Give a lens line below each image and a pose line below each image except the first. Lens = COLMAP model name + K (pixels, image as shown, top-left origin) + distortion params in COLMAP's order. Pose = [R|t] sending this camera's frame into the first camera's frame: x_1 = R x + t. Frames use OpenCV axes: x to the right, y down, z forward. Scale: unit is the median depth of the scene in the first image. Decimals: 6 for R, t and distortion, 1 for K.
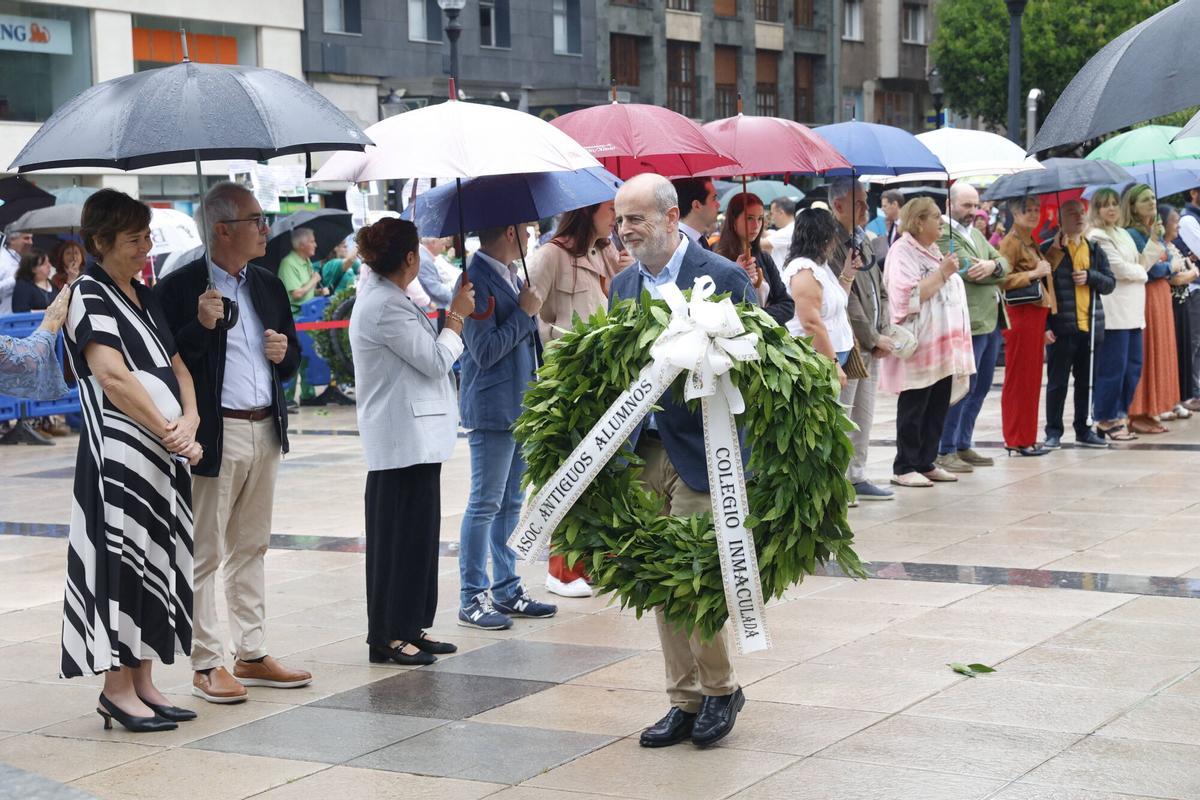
lens RADIAL K [[2241.5, 0, 601.3], [0, 2241.5, 393.4], [0, 0, 1]] dist [0.229952, 0.075467]
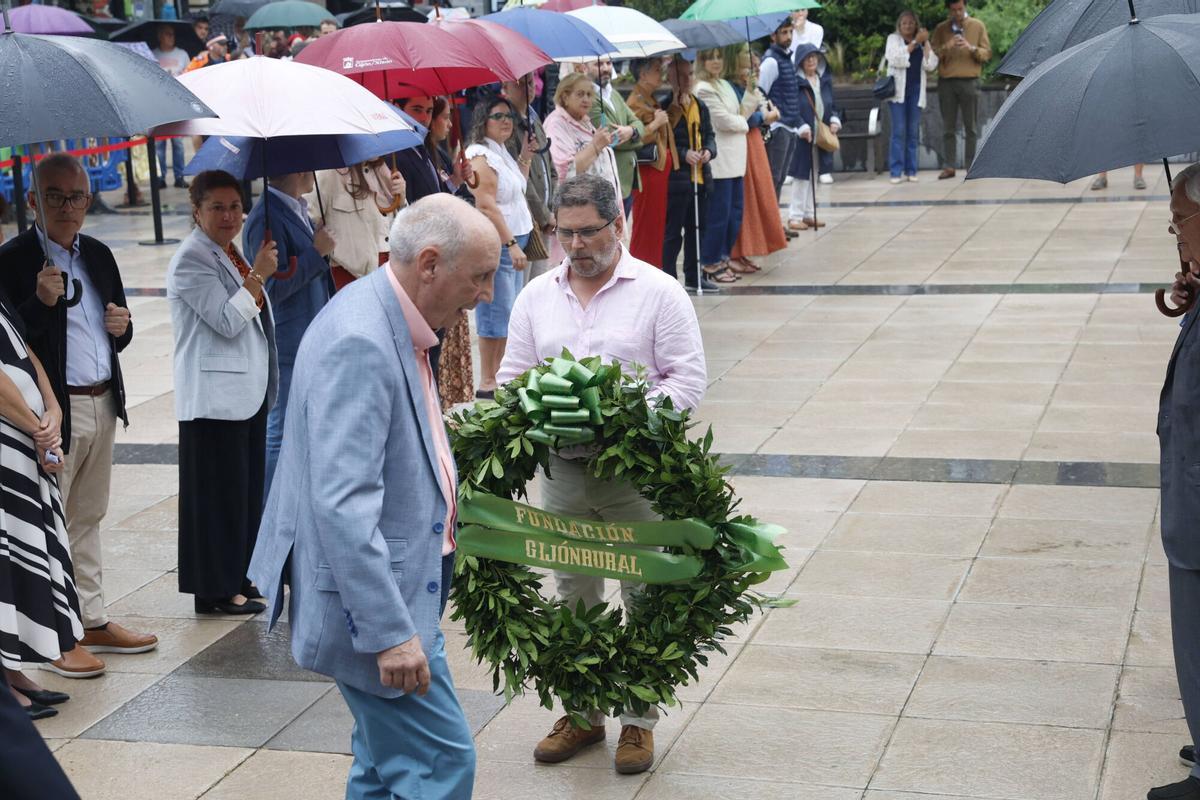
lens RADIAL K [[2223.9, 0, 601.0], [0, 2223.9, 414.4], [0, 0, 1]] dist [0.199589, 0.210514]
pose [[0.969400, -0.054844, 0.239283, -0.105067], [0.027429, 0.992819, 0.116436, -0.052821], [-0.243951, -0.106310, 0.963943, -0.003146]]
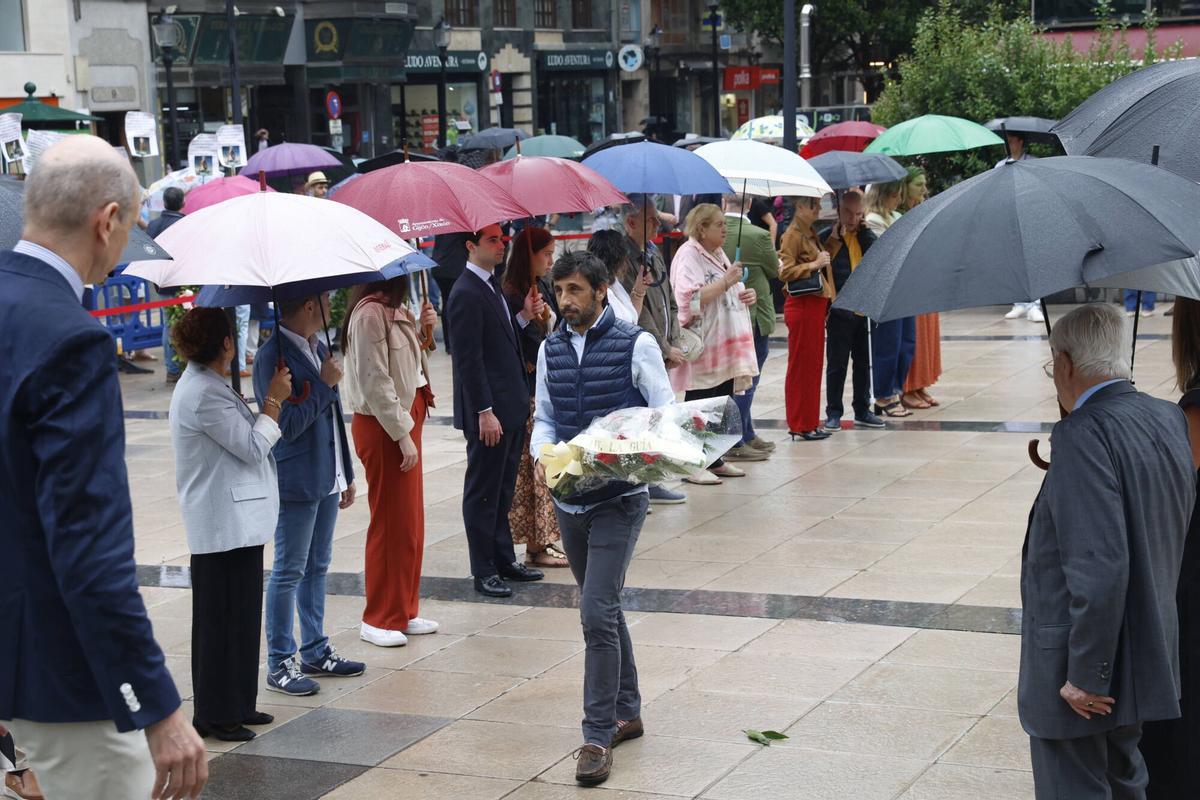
lens RADIAL K [[2236.1, 0, 584.7], [0, 2236.1, 401.3], [0, 0, 1]] dist [0.203206, 0.271273]
pose [[0.995840, -0.025774, 0.087393, -0.004658], [0.021356, 0.998464, 0.051117, -0.053923], [-0.088577, -0.049038, 0.994862, -0.015669]]
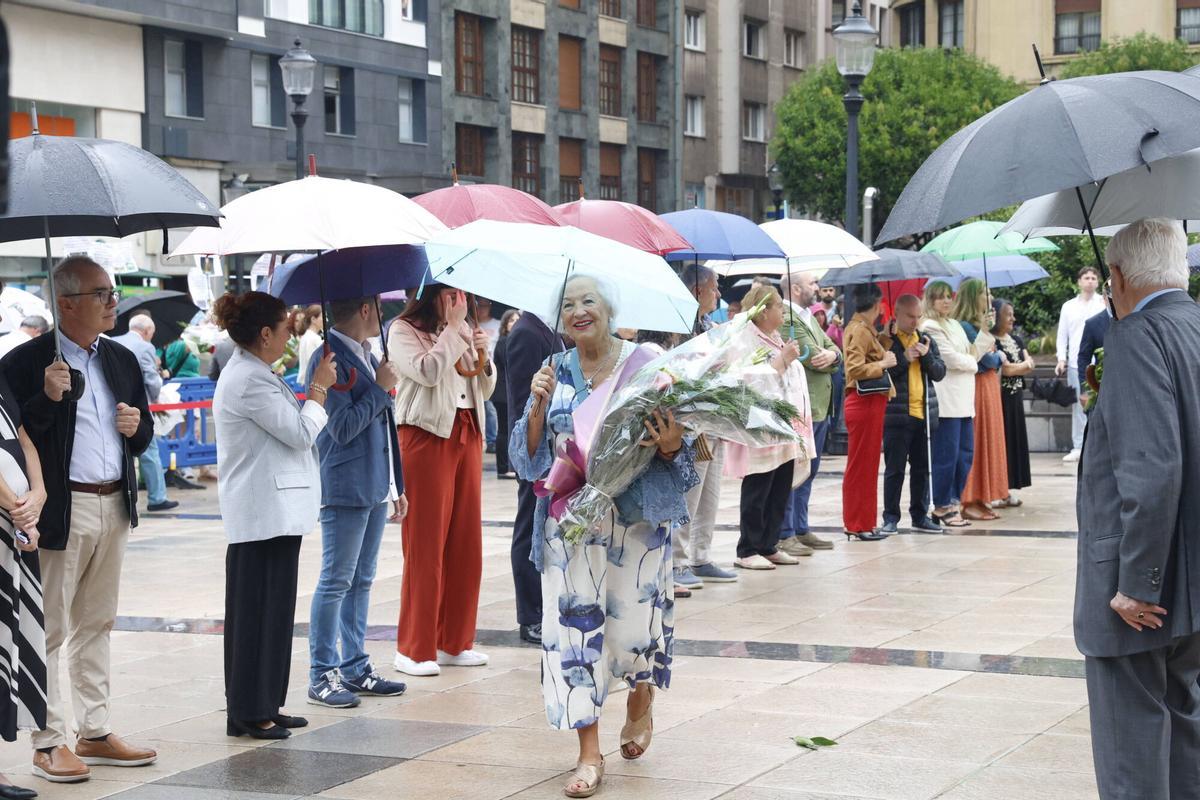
lens RADIAL K [[2245.5, 0, 613.4], [0, 2245.5, 386.8], [0, 0, 1]] dist [0.229717, 0.095872]
pose [[0.997104, 0.010284, 0.075355, -0.003367], [-0.007036, 0.999040, -0.043239, 0.003738], [-0.075727, 0.042584, 0.996219, -0.011449]]
